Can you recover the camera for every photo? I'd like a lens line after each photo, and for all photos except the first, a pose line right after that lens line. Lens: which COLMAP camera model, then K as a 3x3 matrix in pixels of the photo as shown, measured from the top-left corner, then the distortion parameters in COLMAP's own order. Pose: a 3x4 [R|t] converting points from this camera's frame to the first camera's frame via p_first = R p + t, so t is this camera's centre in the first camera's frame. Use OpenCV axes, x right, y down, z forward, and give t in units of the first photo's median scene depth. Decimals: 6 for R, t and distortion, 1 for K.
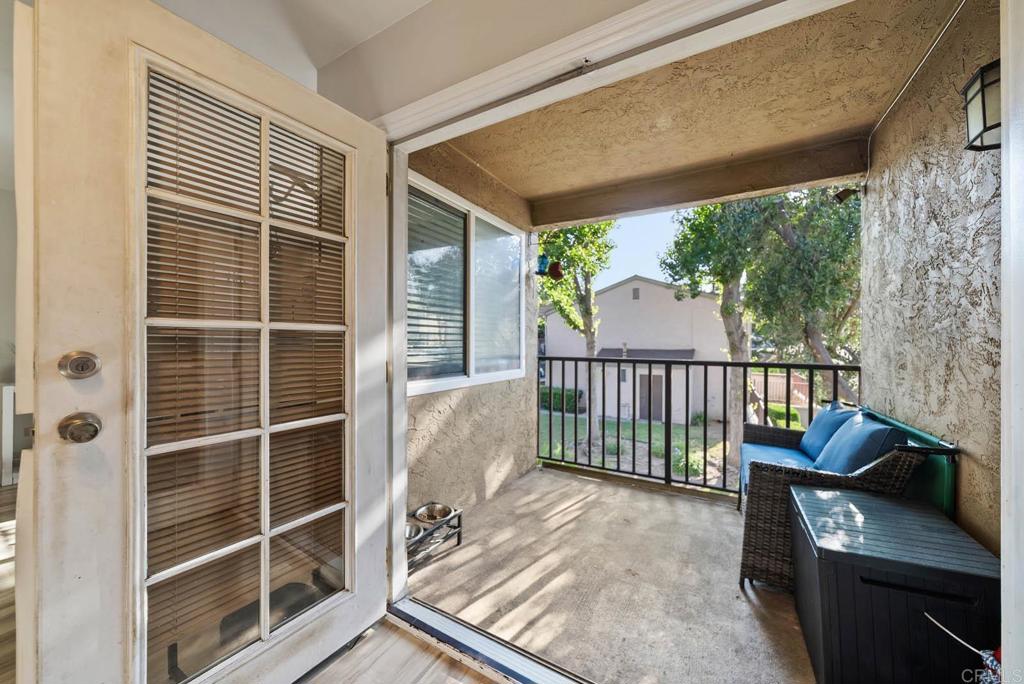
lens RADIAL K [[369.2, 0, 530.4], [0, 369.2, 340.4], [0, 0, 1]] dist [-0.007830, 0.000147]
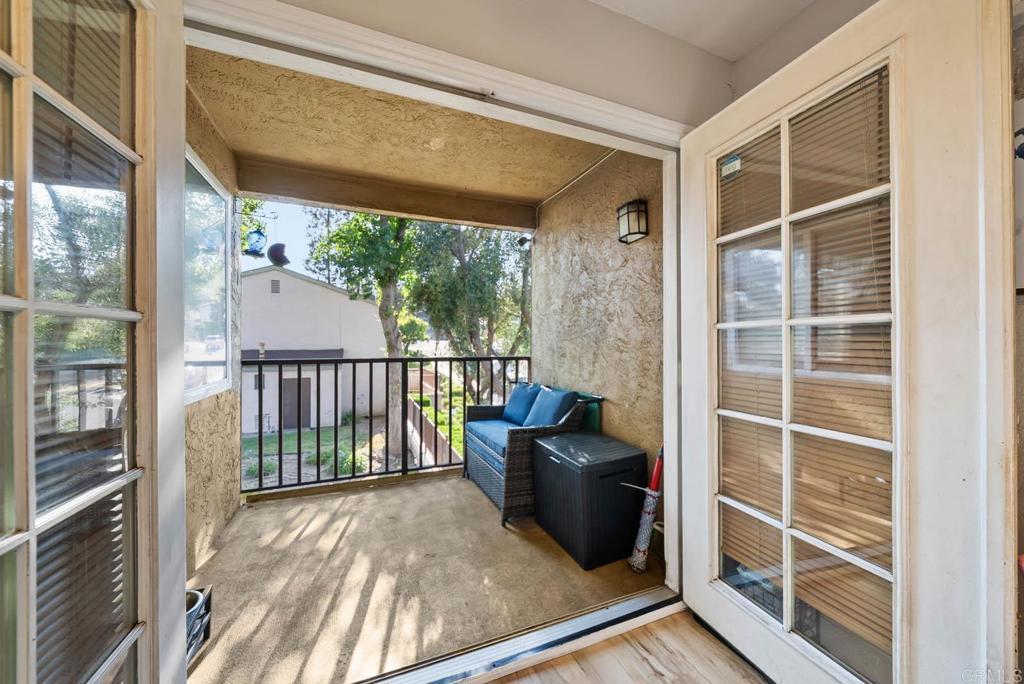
lens RADIAL K [[369.2, 0, 518.5], [0, 369.2, 341.6], [0, 0, 1]] dist [-0.007830, 0.000147]
pose [[0.607748, -0.004505, 0.794117, -0.376015], [0.000754, 0.999987, 0.005096, 0.000884], [-0.794129, -0.002498, 0.607743, 0.128410]]
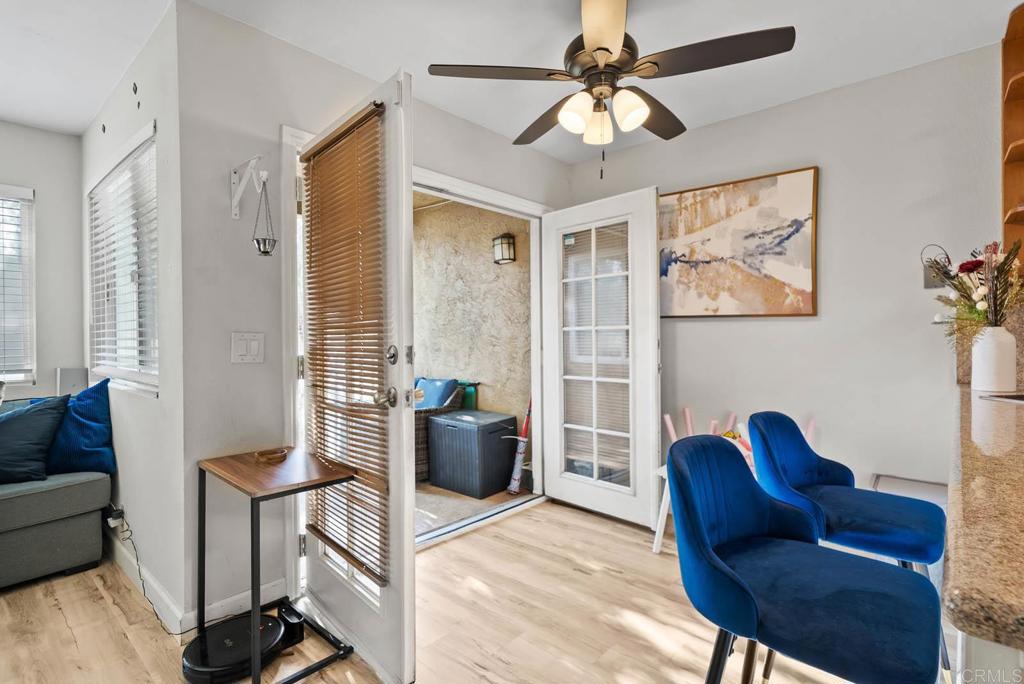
lens RADIAL K [[497.6, 0, 530.0], [0, 497.6, 341.8], [0, 0, 1]] dist [0.000231, 0.001903]
pose [[0.180554, -0.013690, 0.983470, -1.234204], [0.003824, 0.999905, 0.013216, -0.003380], [-0.983558, 0.001374, 0.180589, 0.062418]]
